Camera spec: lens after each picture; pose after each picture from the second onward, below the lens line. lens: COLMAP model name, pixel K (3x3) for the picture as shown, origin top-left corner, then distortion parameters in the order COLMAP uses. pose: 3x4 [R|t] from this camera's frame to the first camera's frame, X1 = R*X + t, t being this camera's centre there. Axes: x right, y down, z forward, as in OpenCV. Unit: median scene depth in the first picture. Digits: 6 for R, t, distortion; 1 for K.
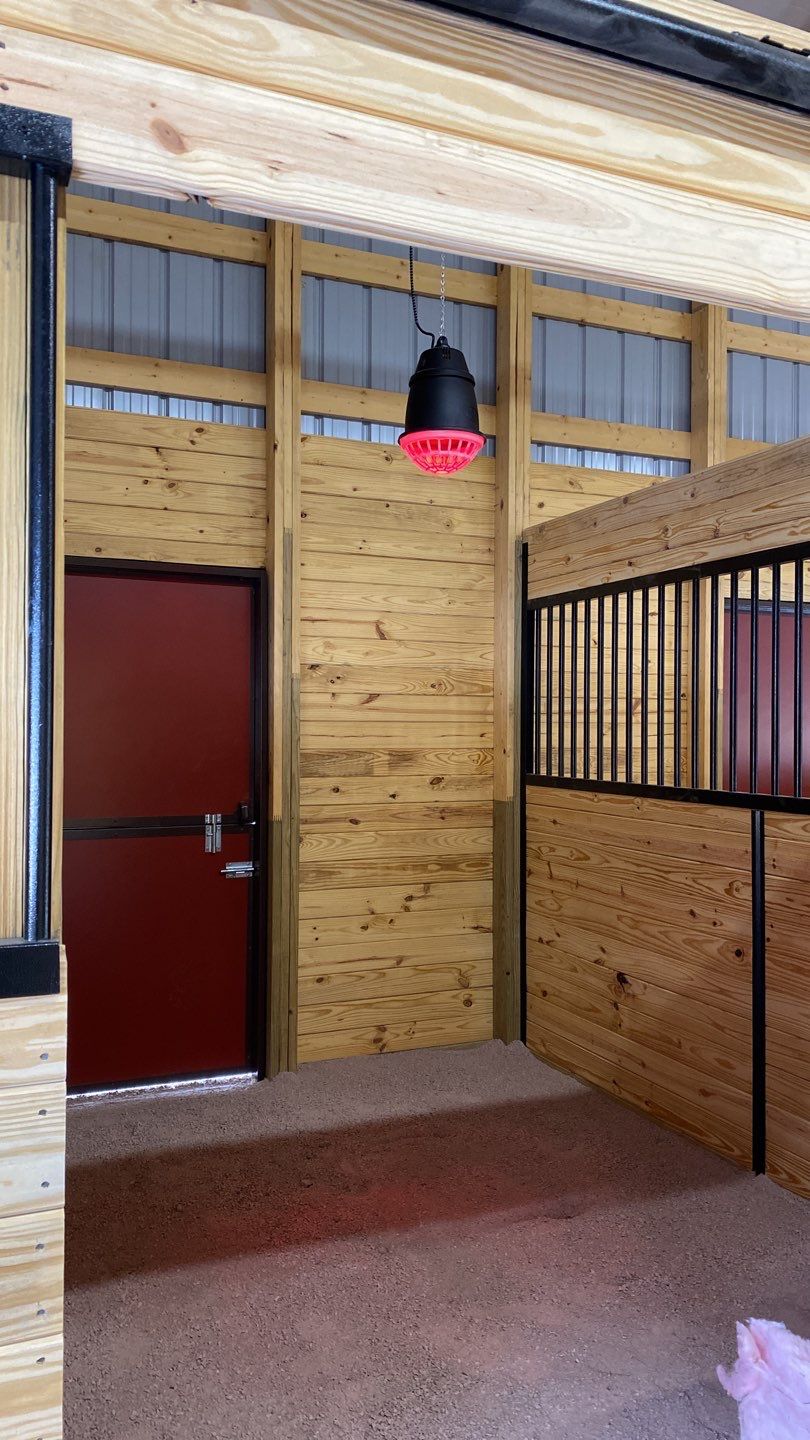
lens RADIAL K [[1098.0, 0, 405.4], [0, 1098.0, 720.3], [0, 0, 1]] dist [0.028673, -0.008158]
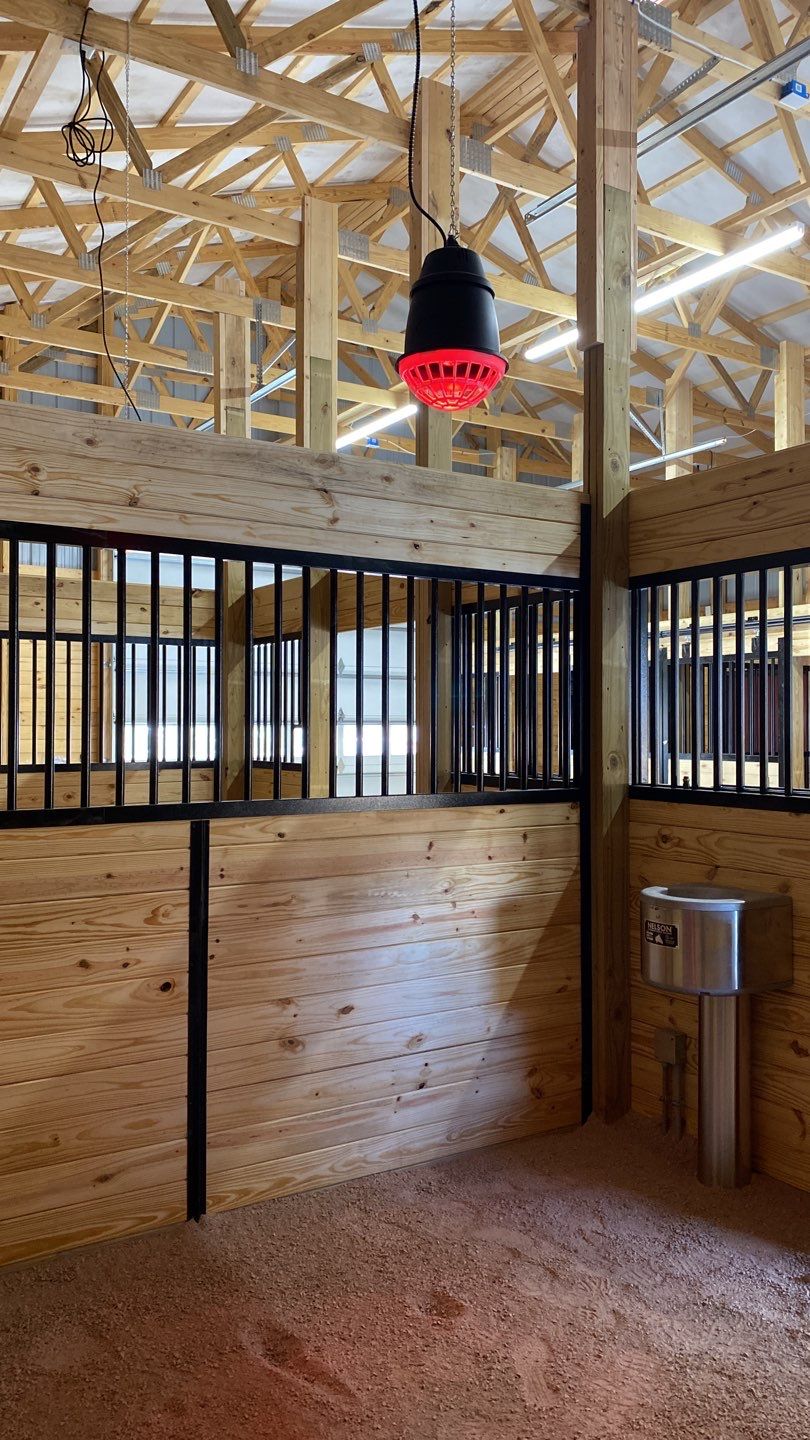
lens RADIAL K [[1098.0, 0, 400.8], [0, 1098.0, 717.5], [0, 0, 1]] dist [0.028673, -0.008158]
pose [[-0.144382, 0.010787, 0.989463, -0.594380], [-0.001293, 0.999938, -0.011090, 0.005567], [-0.989521, -0.002880, -0.144359, 0.936428]]
